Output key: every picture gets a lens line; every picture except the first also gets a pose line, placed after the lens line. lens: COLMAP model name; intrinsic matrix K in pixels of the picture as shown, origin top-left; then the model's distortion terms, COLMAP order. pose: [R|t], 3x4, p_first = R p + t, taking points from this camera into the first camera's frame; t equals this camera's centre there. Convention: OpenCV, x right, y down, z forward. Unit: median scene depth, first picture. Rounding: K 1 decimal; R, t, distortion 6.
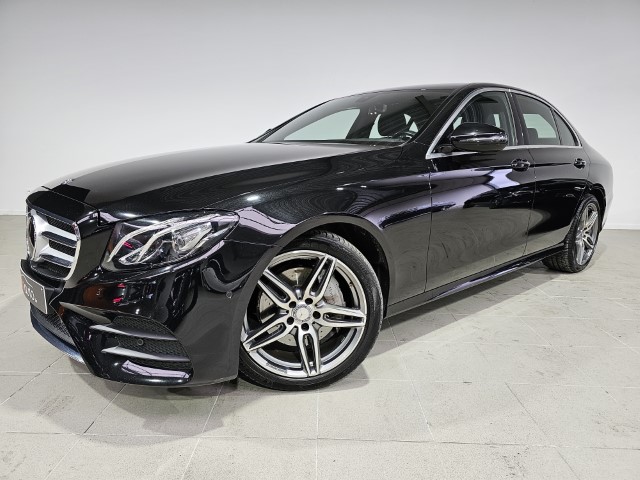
lens RADIAL K [[461.7, 0, 322.0], [0, 461.7, 238.0], [0, 0, 1]] dist [0.048296, -0.030410]
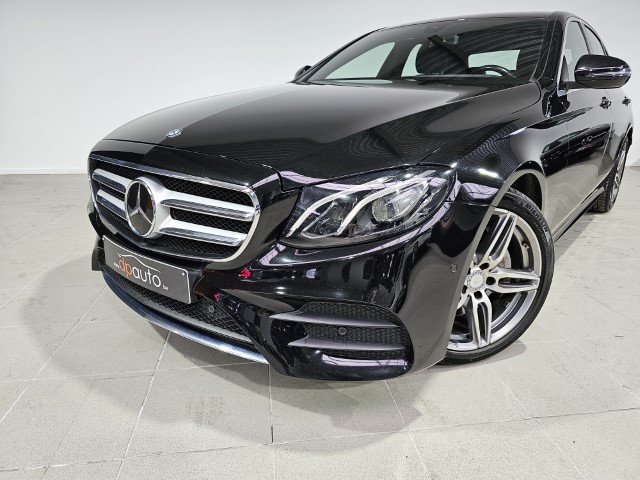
lens RADIAL K [[461.7, 0, 315.9], [0, 461.7, 242.1], [0, 0, 1]] dist [0.048296, -0.030410]
pose [[0.986885, -0.058975, 0.150269, -0.461440], [0.039681, 0.990941, 0.128301, -0.033321], [-0.156475, -0.120655, 0.980285, 0.188885]]
